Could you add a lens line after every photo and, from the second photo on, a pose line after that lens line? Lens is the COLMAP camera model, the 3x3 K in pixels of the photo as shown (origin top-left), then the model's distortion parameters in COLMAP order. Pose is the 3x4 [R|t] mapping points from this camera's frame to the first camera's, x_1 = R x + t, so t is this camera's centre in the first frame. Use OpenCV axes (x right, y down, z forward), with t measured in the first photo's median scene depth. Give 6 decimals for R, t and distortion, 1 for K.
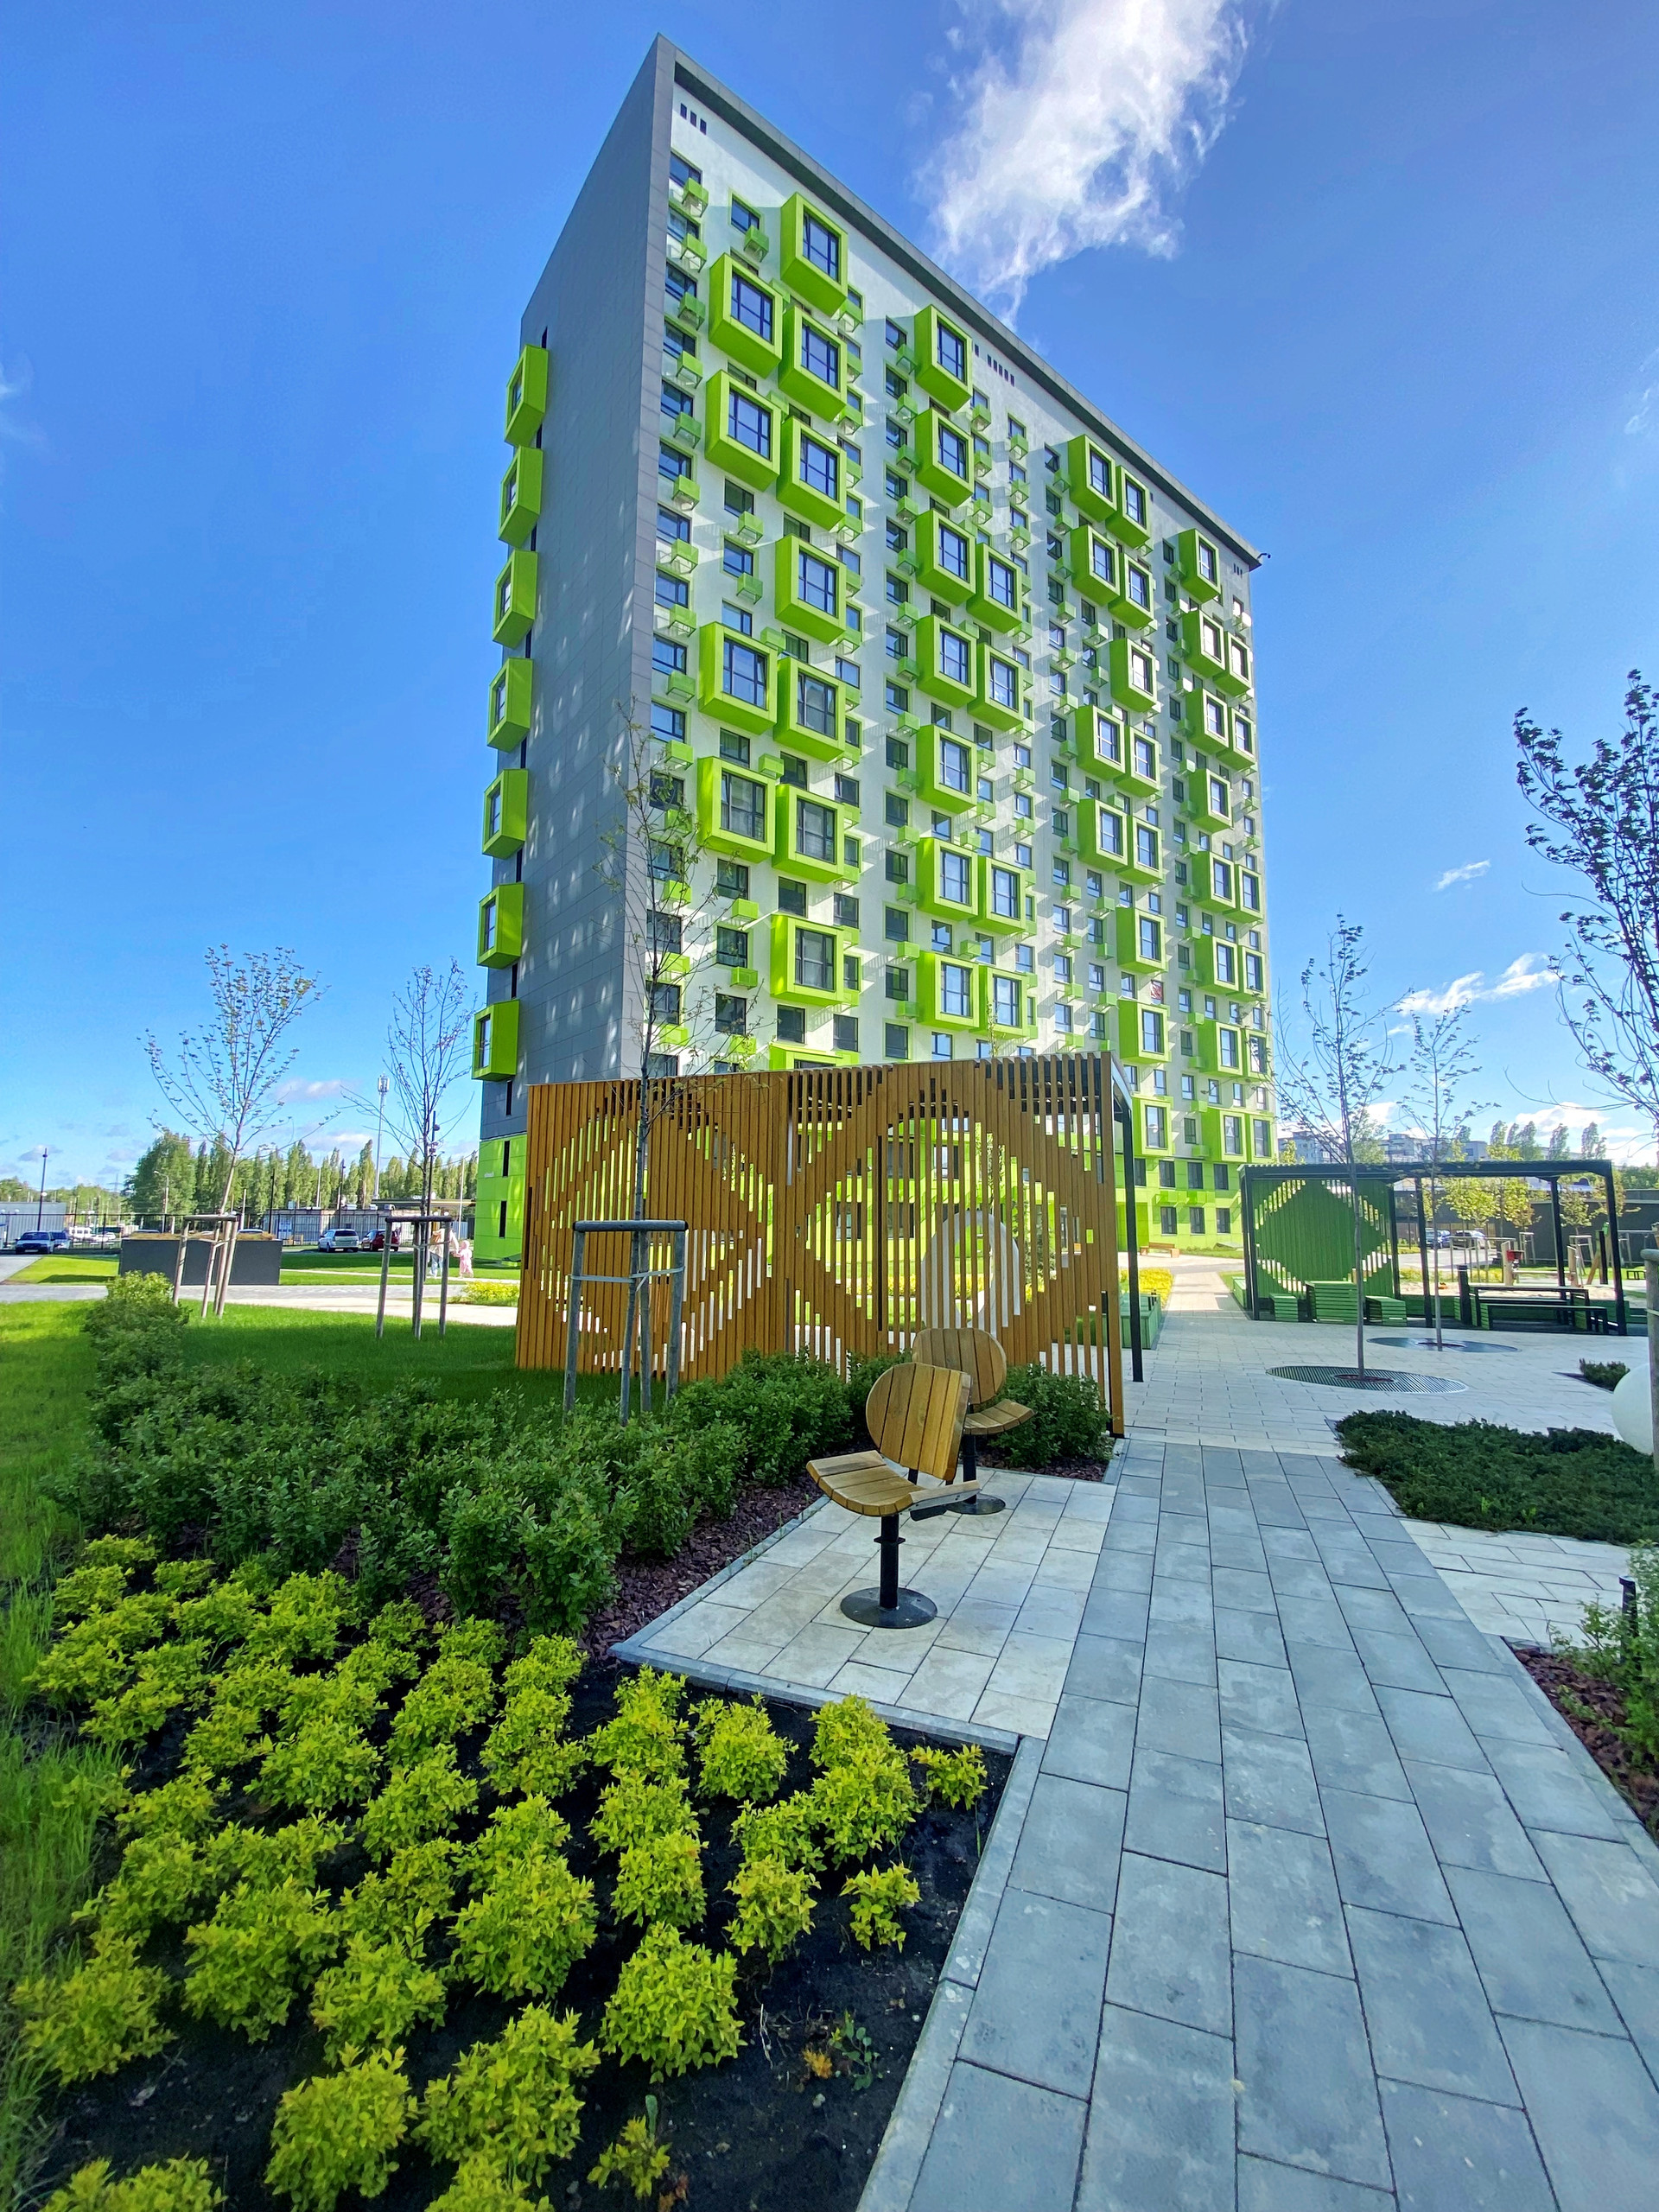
lens RADIAL K [[909.6, 0, 838.5], [0, 909.6, 1112.6], [0, 0, 1]] dist [0.017801, -0.022048]
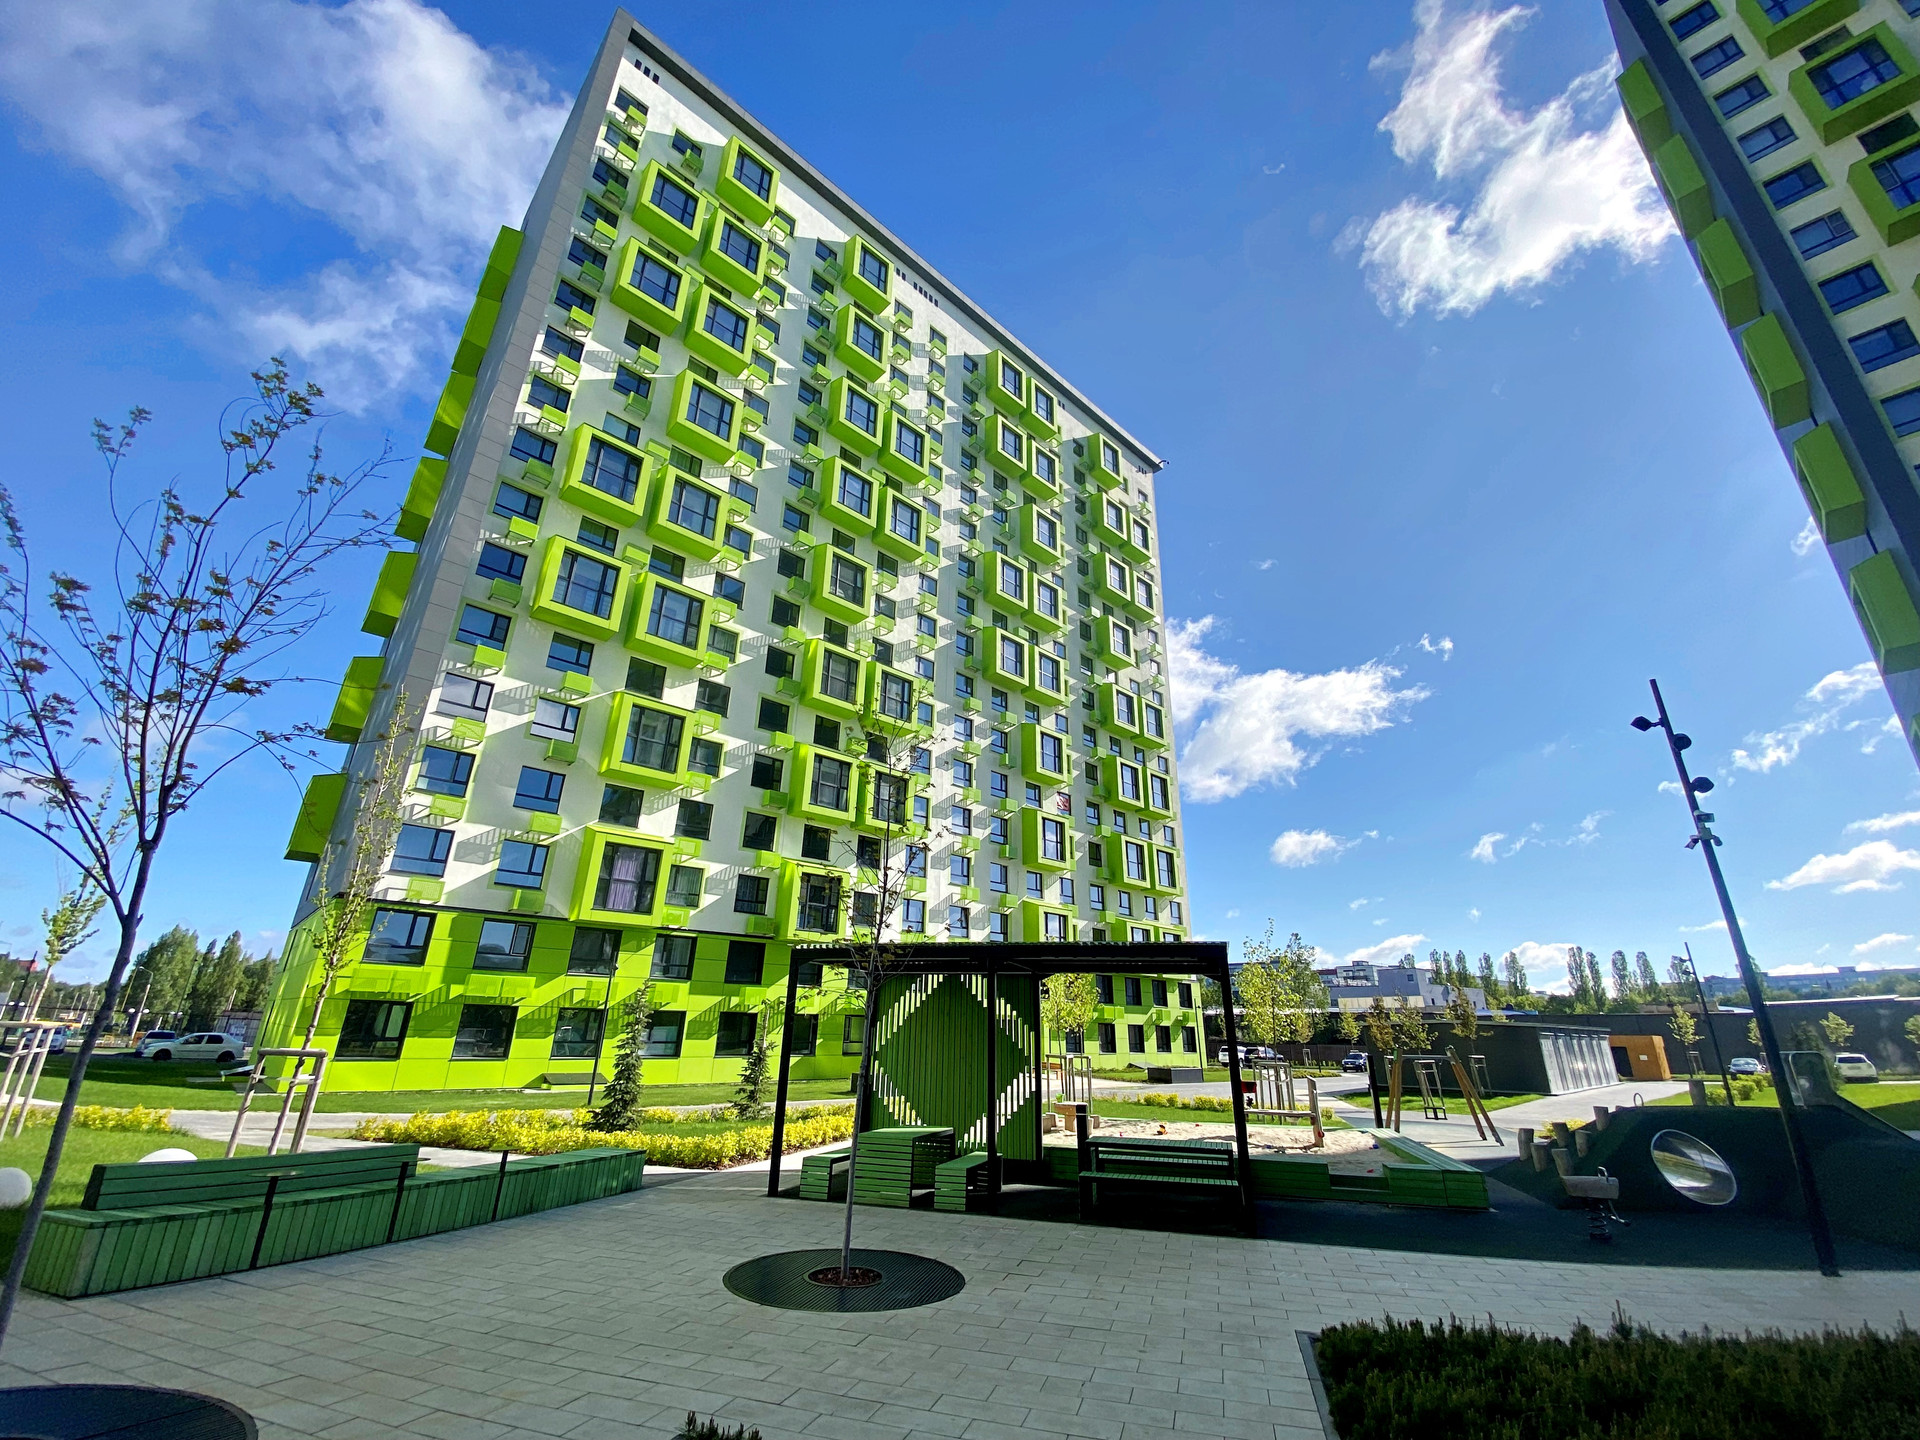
lens RADIAL K [[772.2, 0, 960.0], [0, 772.2, 720.0], [0, 0, 1]] dist [0.026988, -0.024281]
pose [[0.996222, 0.046570, 0.073306, 0.175623], [-0.025553, 0.963887, -0.265082, 0.016175], [-0.083004, 0.262208, 0.961435, 0.133856]]
